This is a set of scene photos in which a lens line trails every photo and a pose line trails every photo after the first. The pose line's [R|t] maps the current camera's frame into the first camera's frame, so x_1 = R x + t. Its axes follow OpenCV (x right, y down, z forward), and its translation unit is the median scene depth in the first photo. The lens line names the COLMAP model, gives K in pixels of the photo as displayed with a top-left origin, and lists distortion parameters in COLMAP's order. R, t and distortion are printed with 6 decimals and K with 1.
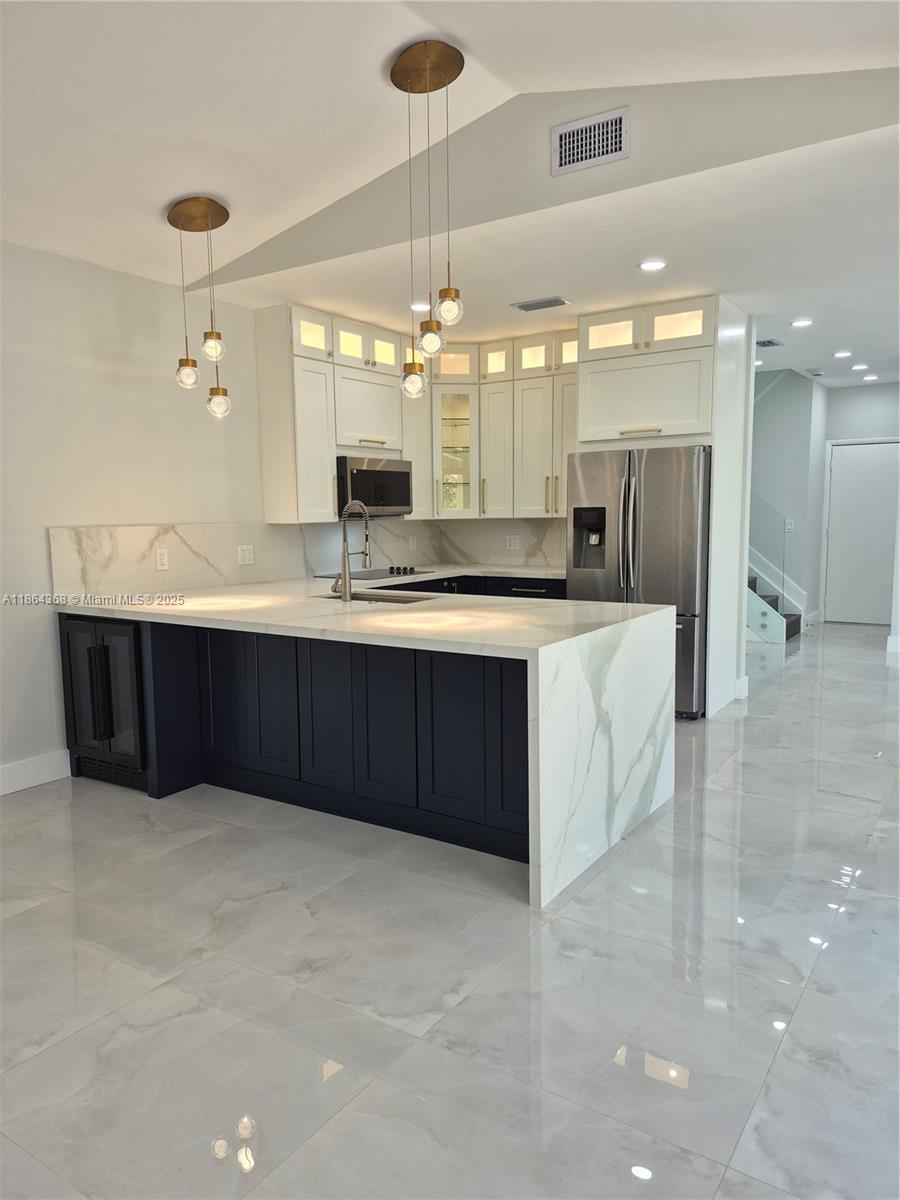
lens RADIAL K [[828.6, 0, 446.3], [0, 828.6, 608.4], [0, 0, 1]] dist [0.058565, -0.012049]
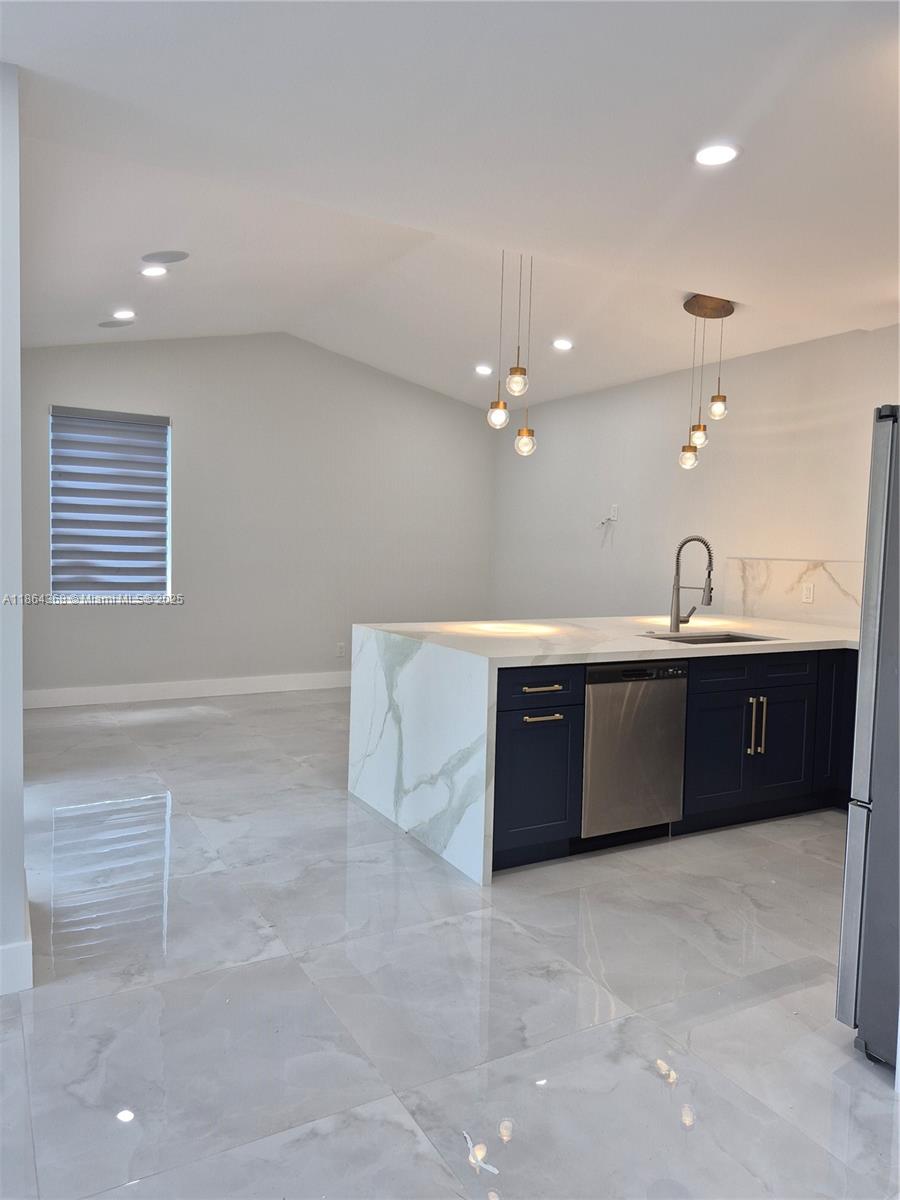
lens RADIAL K [[828.6, 0, 442.1], [0, 828.6, 599.4], [0, 0, 1]] dist [0.058565, -0.012049]
pose [[-0.460076, 0.057014, -0.886047, 0.688769], [-0.126458, 0.983555, 0.128951, -0.107400], [0.878828, 0.171375, -0.445300, 0.882427]]
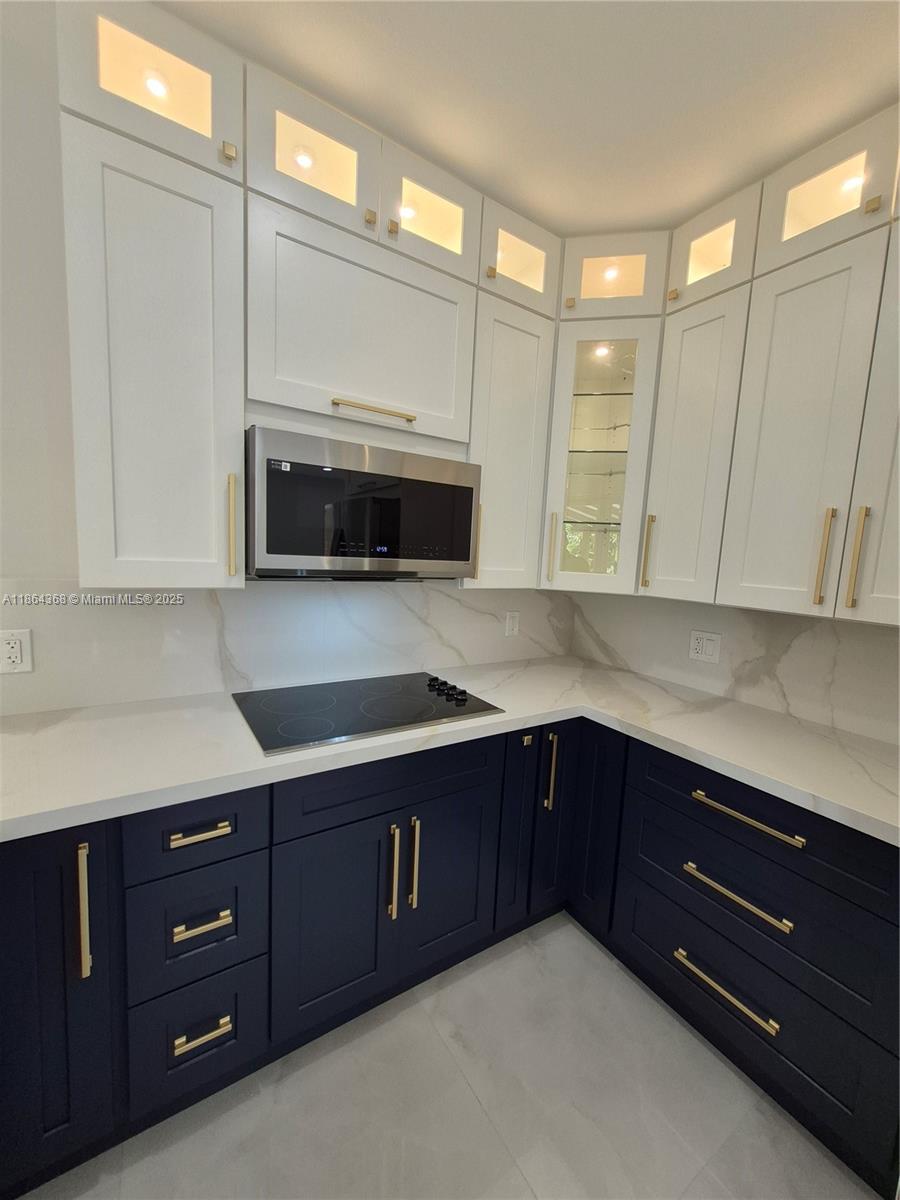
lens RADIAL K [[470.2, 0, 451.7], [0, 470.2, 605.9], [0, 0, 1]] dist [0.000139, 0.000314]
pose [[0.916387, 0.104026, -0.386541, 0.055383], [-0.108346, 0.994056, 0.010660, -0.105448], [0.385352, 0.032112, 0.922211, 0.792633]]
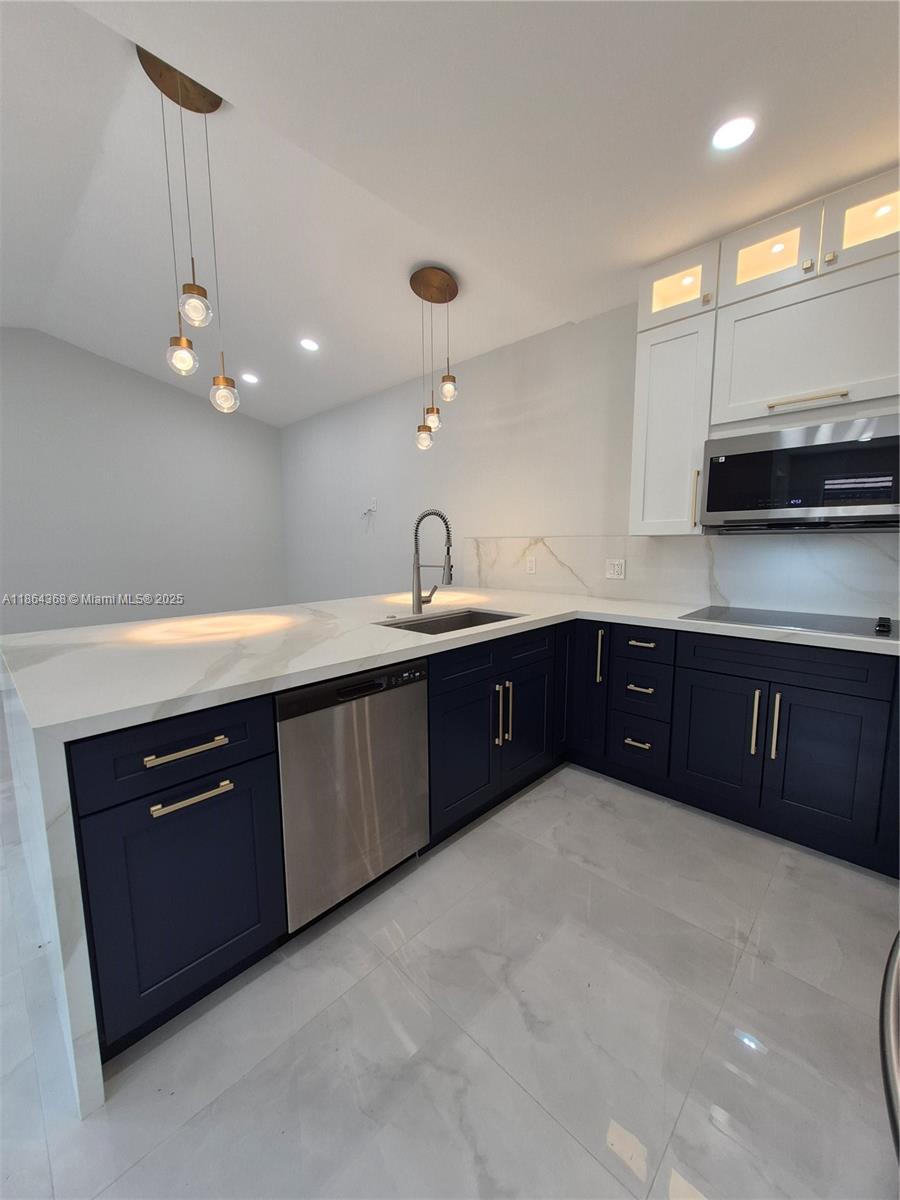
lens RADIAL K [[470.2, 0, 450.4], [0, 470.2, 601.3], [0, 0, 1]] dist [0.000139, 0.000314]
pose [[-0.172026, 0.133453, -0.976011, 0.306220], [-0.110025, 0.981979, 0.153661, -0.082821], [0.978929, 0.133819, -0.154243, 0.824629]]
